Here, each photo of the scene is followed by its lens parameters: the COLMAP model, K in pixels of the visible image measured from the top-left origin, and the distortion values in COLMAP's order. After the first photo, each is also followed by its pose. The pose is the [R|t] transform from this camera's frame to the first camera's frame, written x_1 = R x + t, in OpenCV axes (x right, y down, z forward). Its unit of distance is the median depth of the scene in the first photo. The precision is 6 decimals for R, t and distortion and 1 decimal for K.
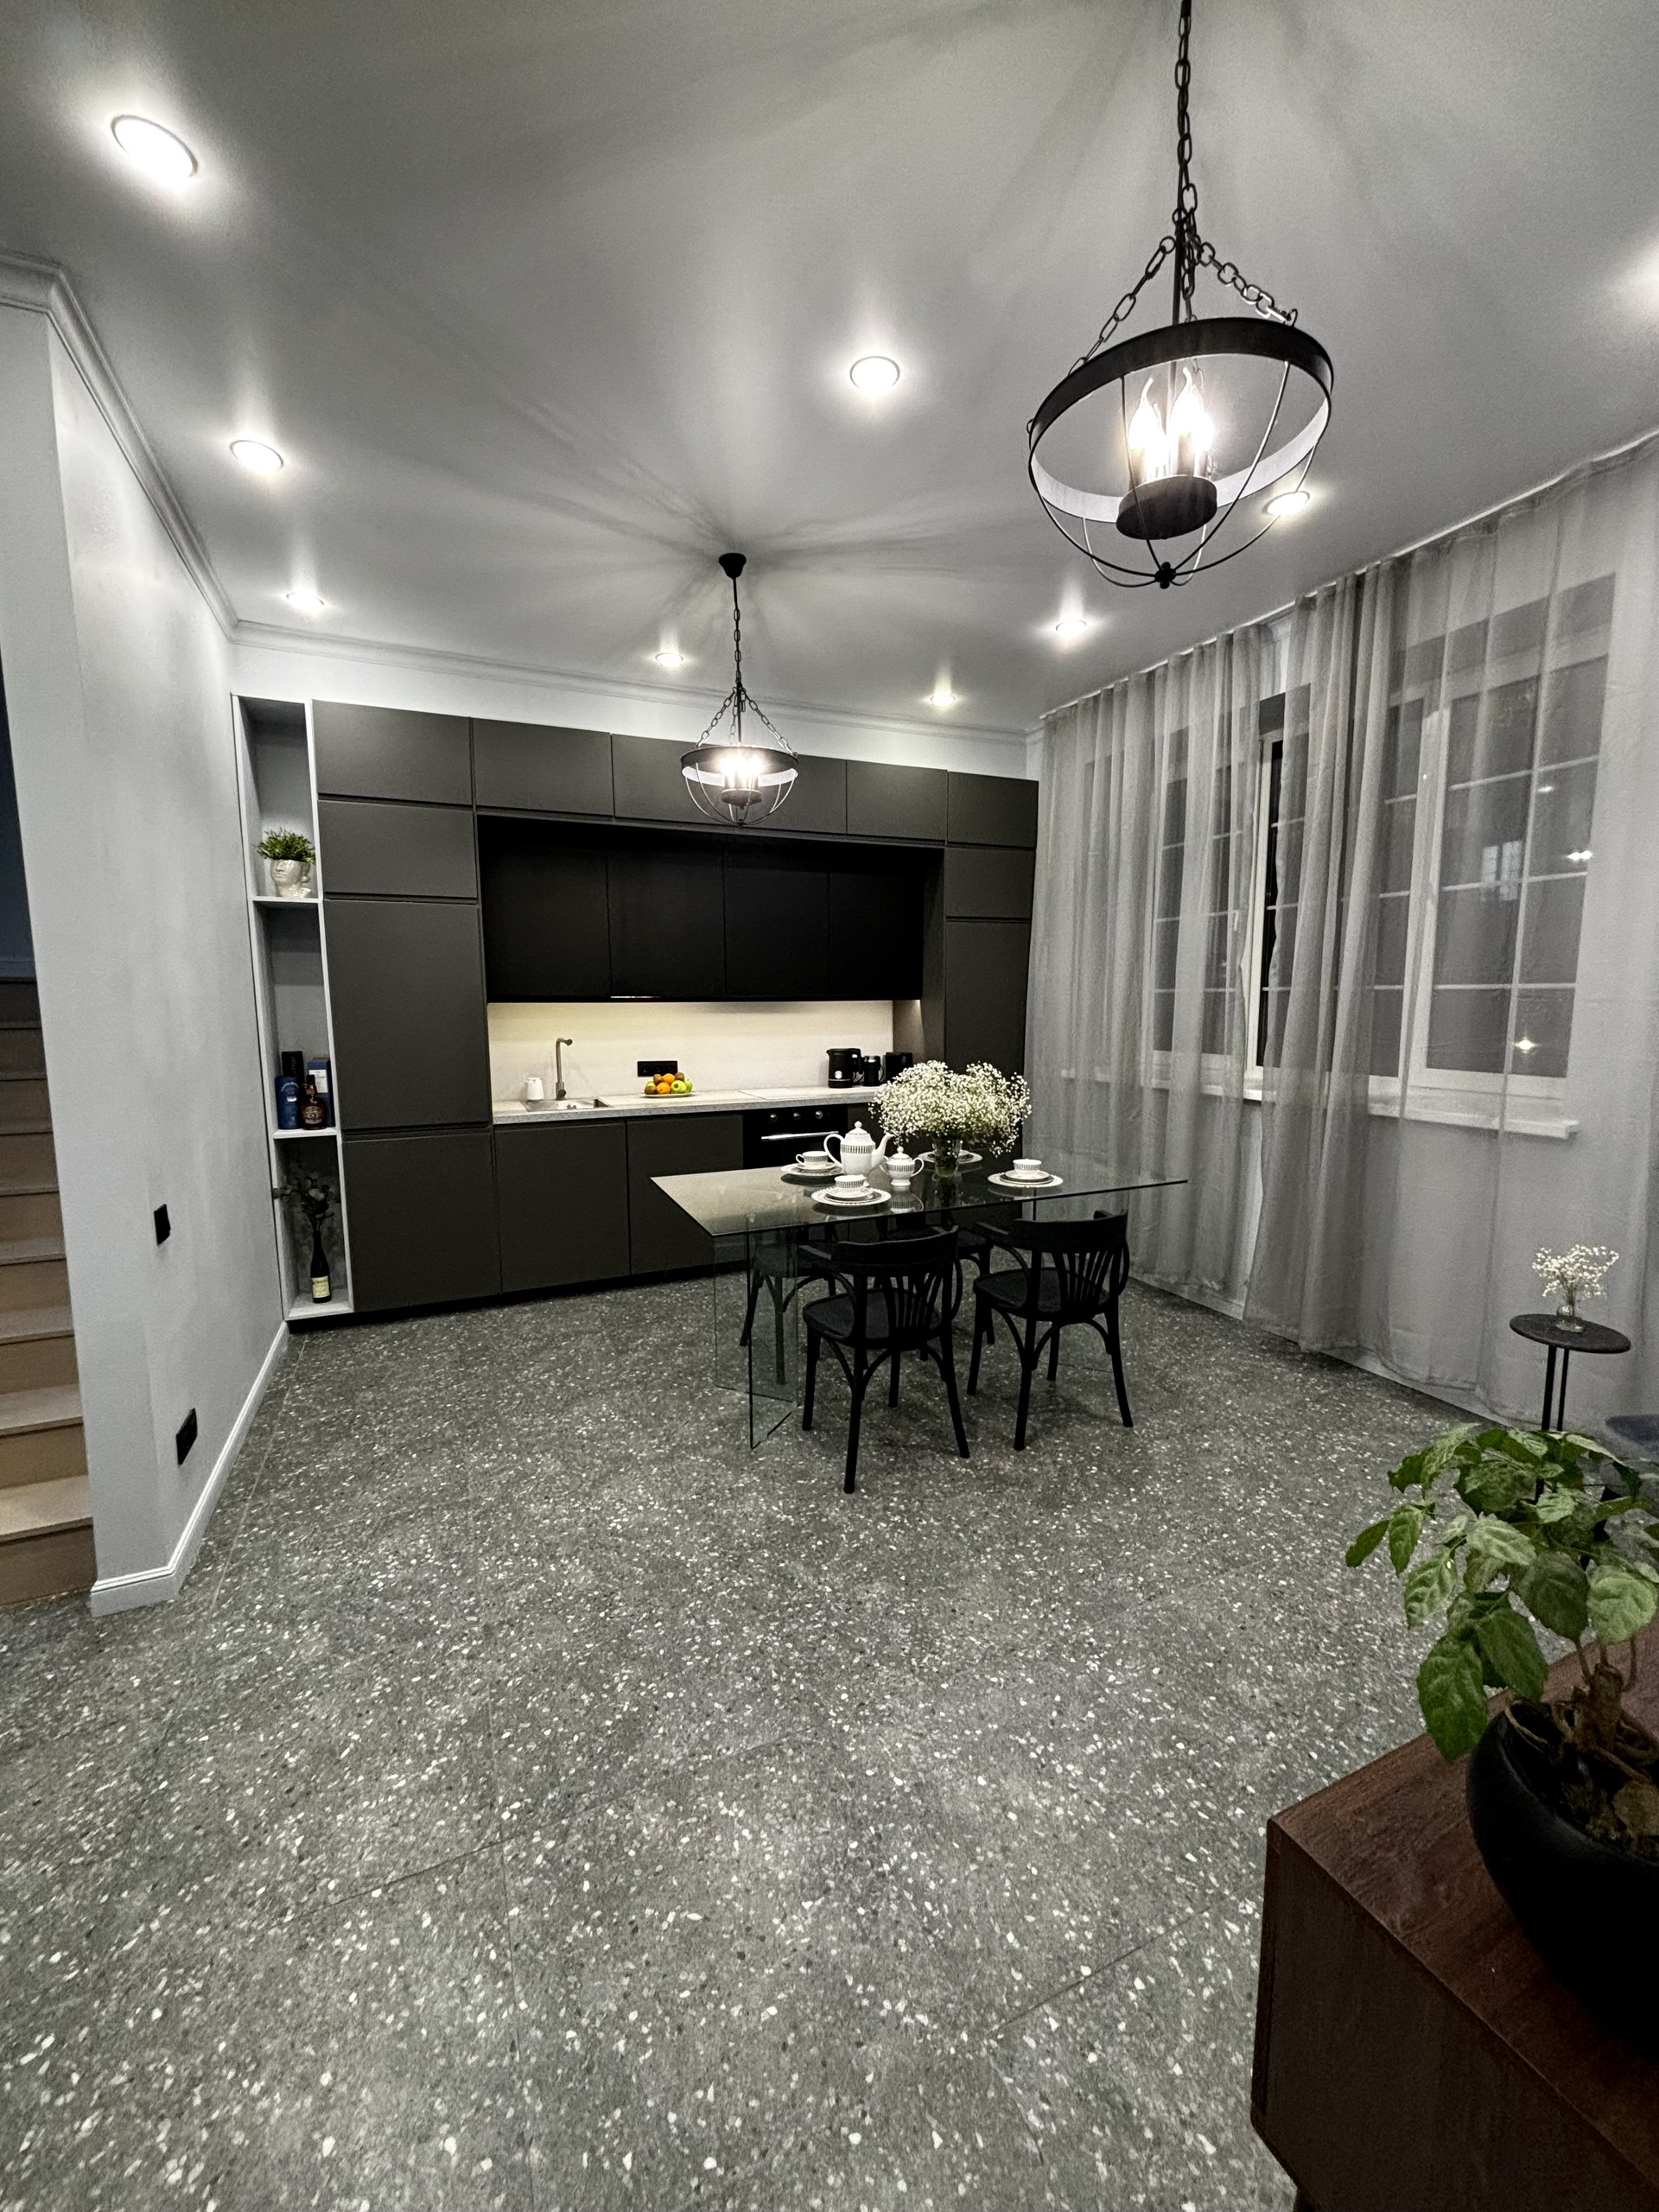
lens RADIAL K [[885.4, 0, 831.6], [0, 885.4, 1105.0], [0, 0, 1]] dist [-0.001041, 0.000322]
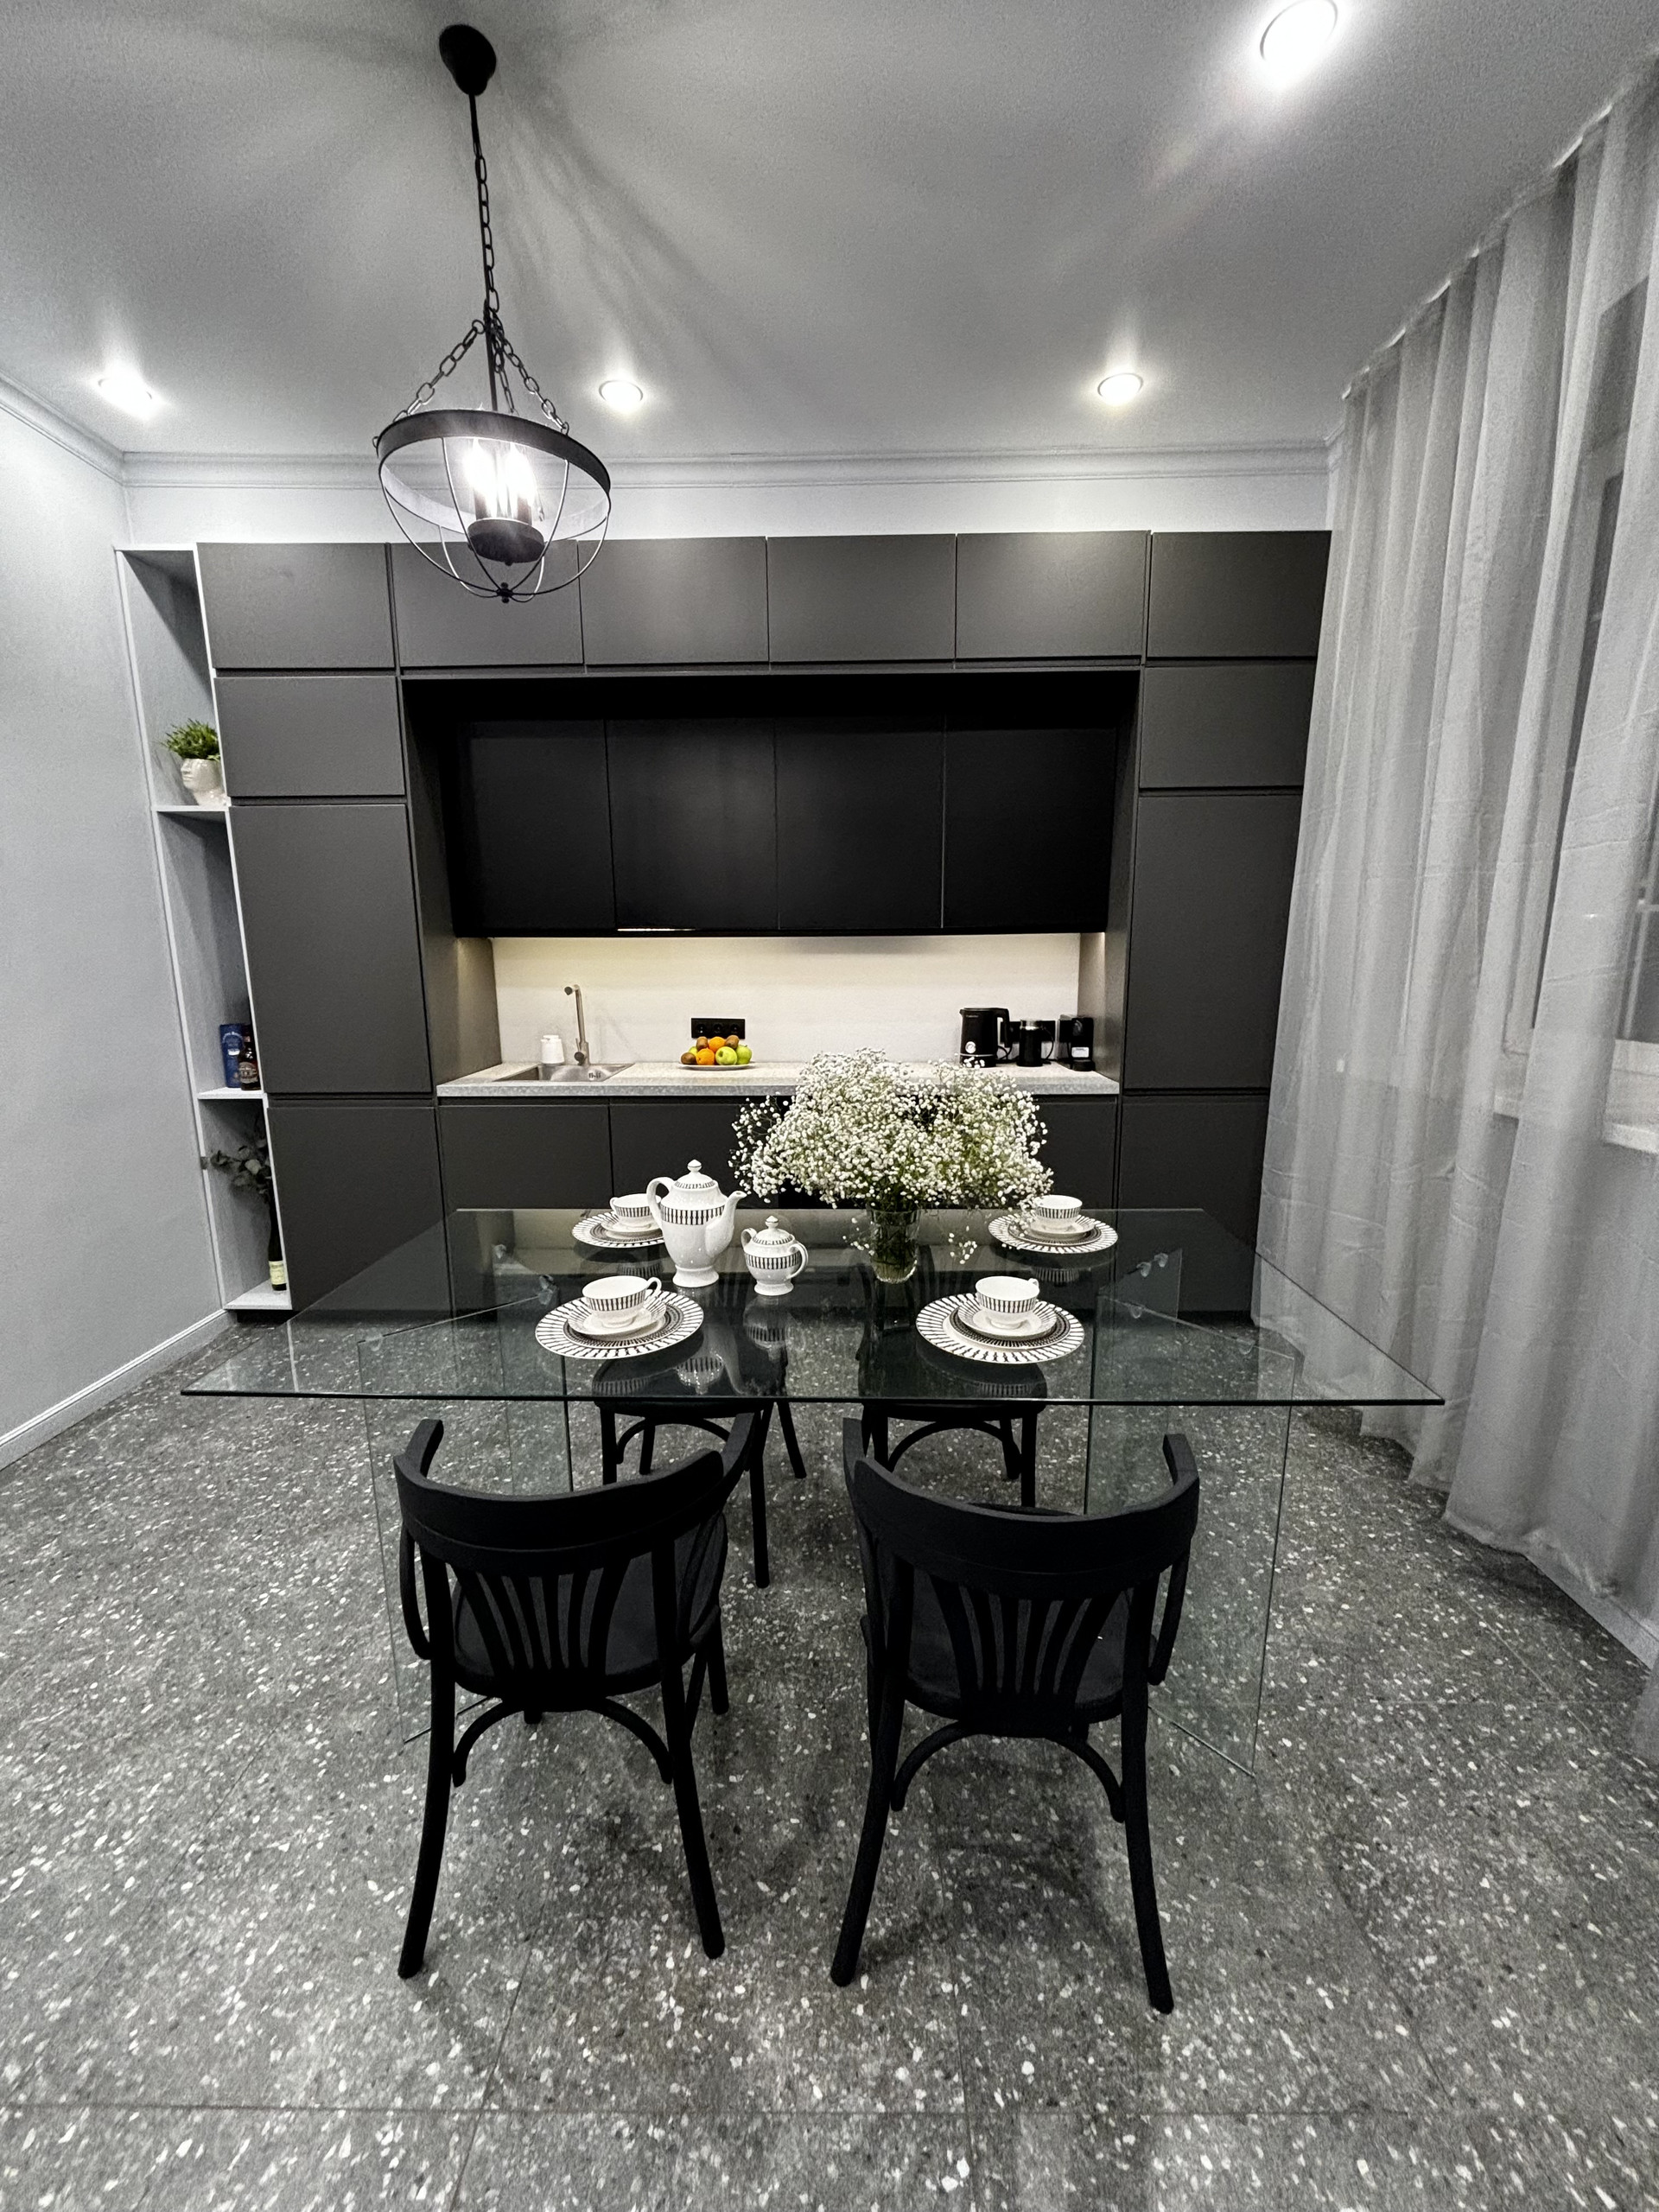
lens RADIAL K [[891.6, 0, 831.7], [0, 891.6, 1103.6], [0, 0, 1]] dist [-0.000564, -0.000032]
pose [[0.907768, 0.074300, -0.412841, 0.277017], [-0.050400, 0.996377, 0.068501, -0.047199], [0.416435, -0.041376, 0.908224, 0.490146]]
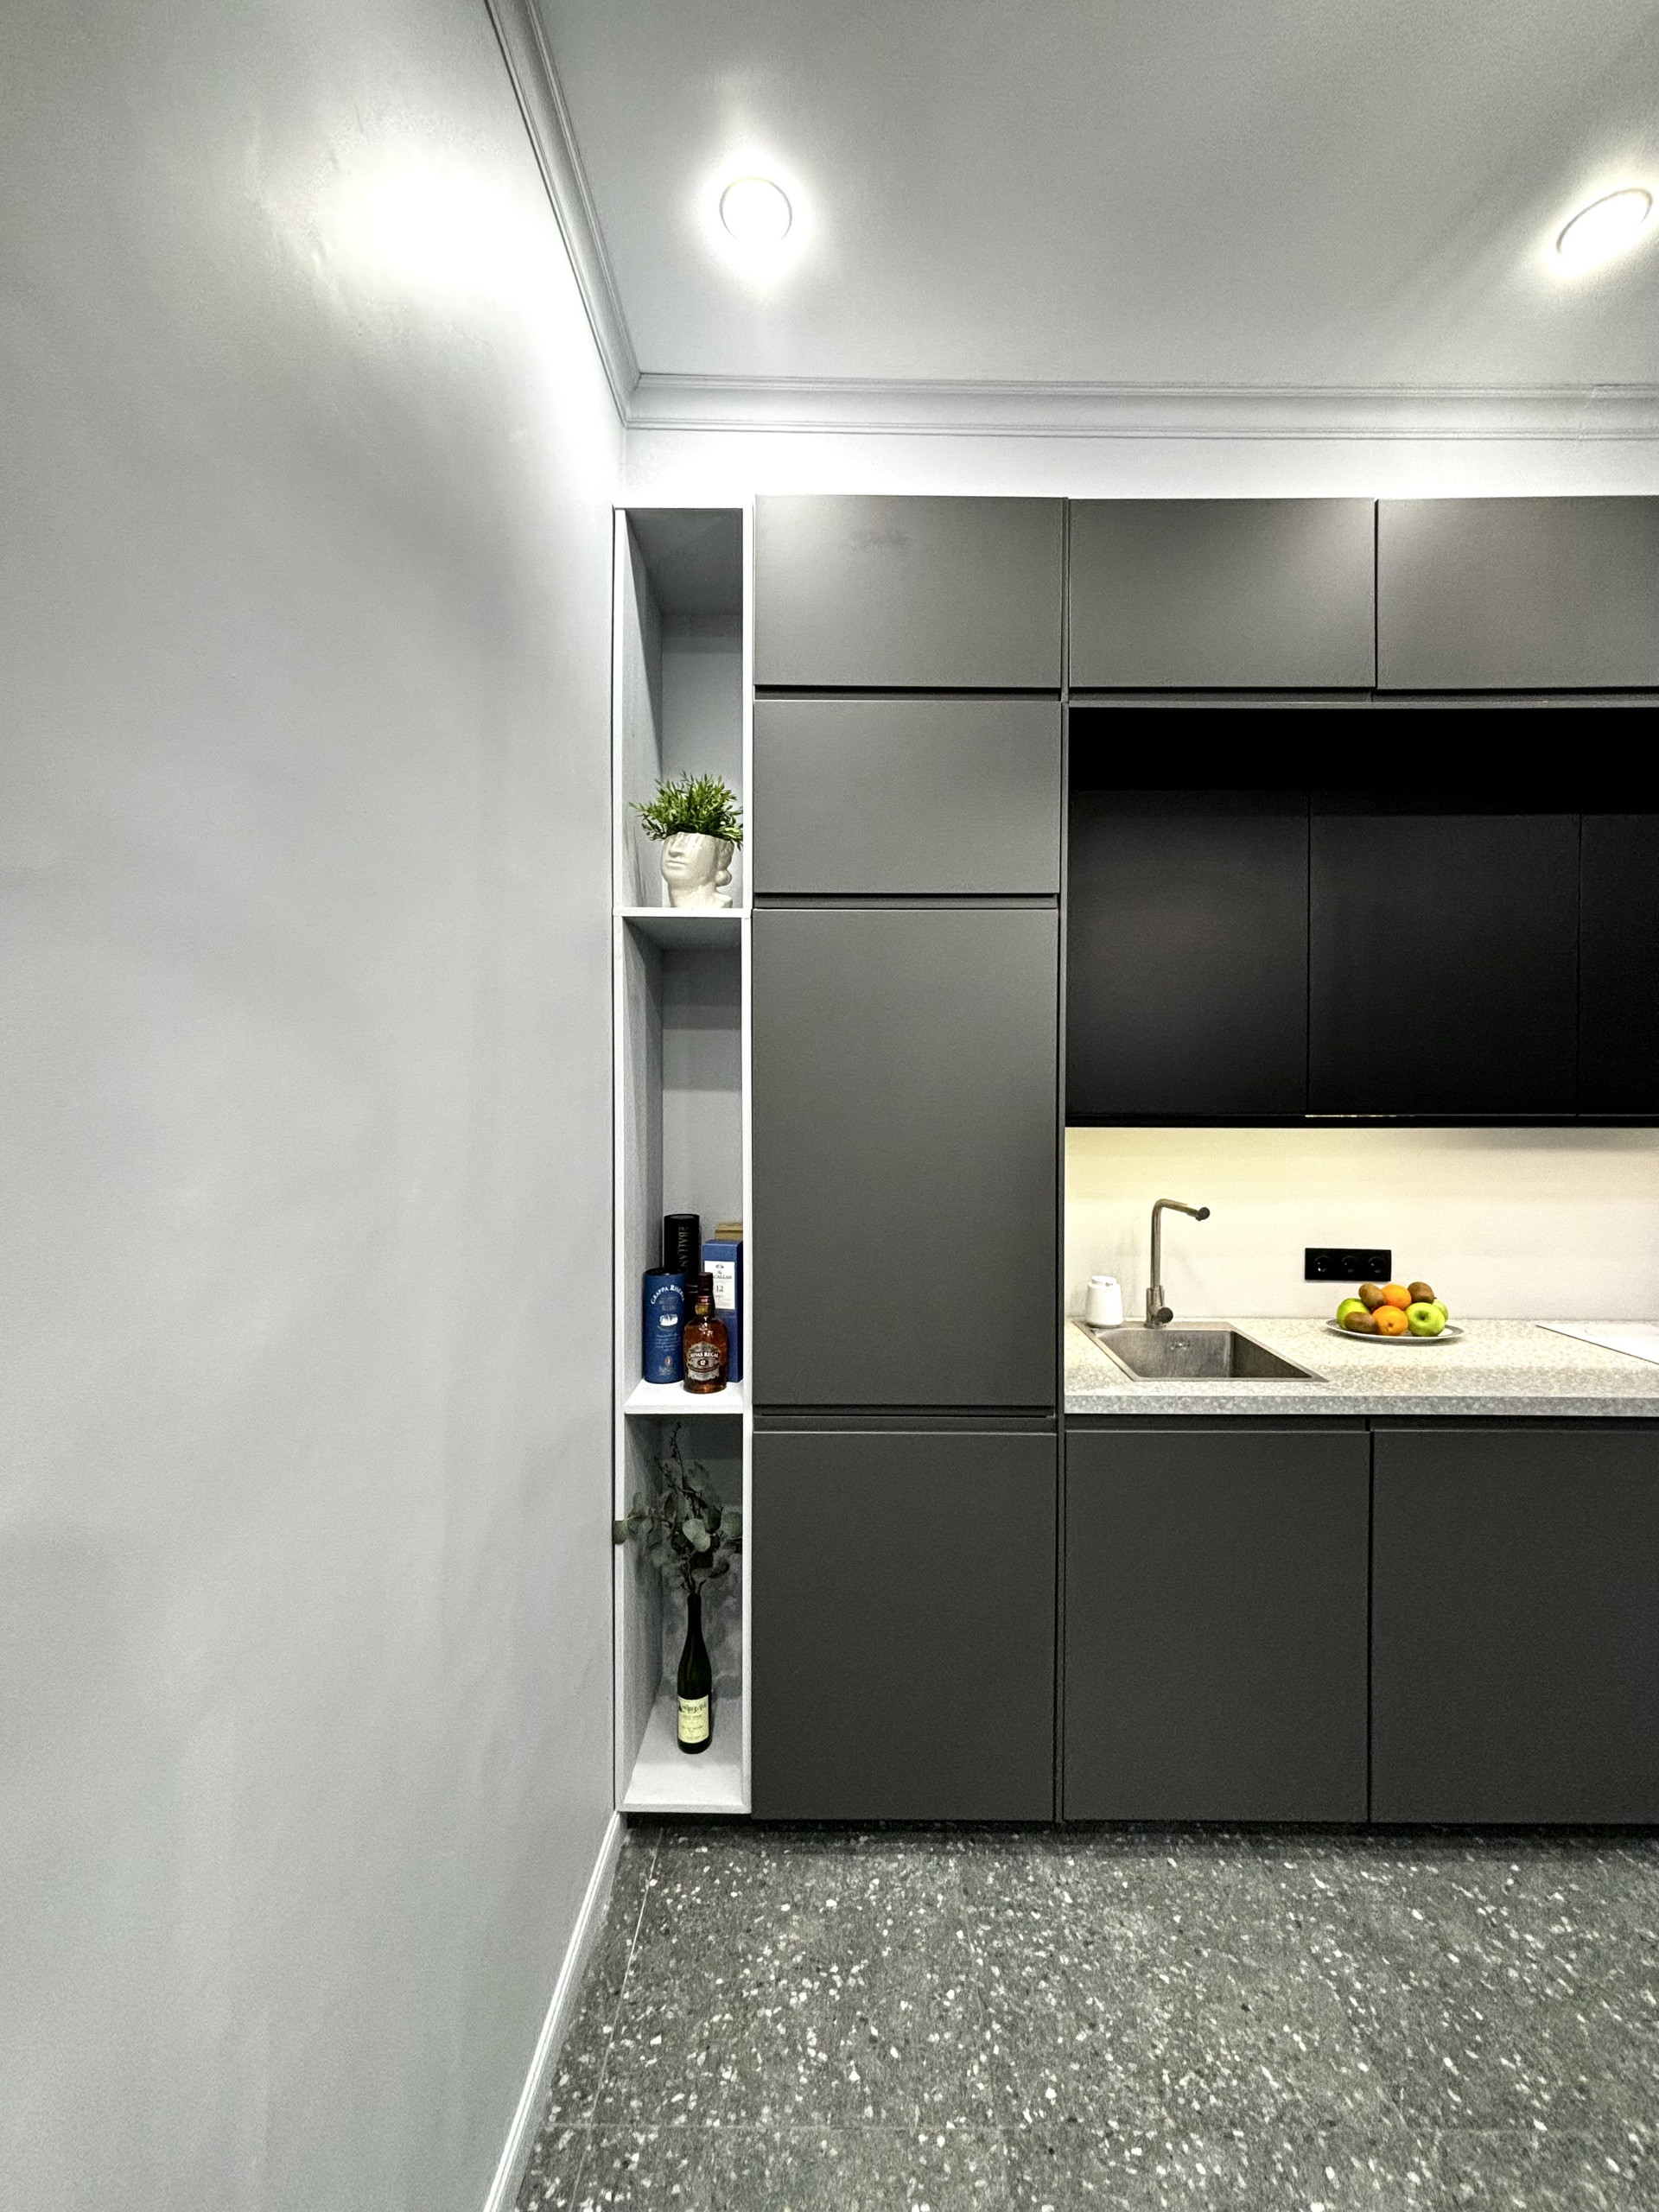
lens RADIAL K [[894.3, 0, 841.9], [0, 894.3, 1104.1], [0, 0, 1]] dist [-0.000484, 0.000206]
pose [[0.911314, 0.008046, -0.411634, -0.339494], [-0.057081, 0.992623, -0.106969, -0.082605], [0.407736, 0.120979, 0.905050, 0.611927]]
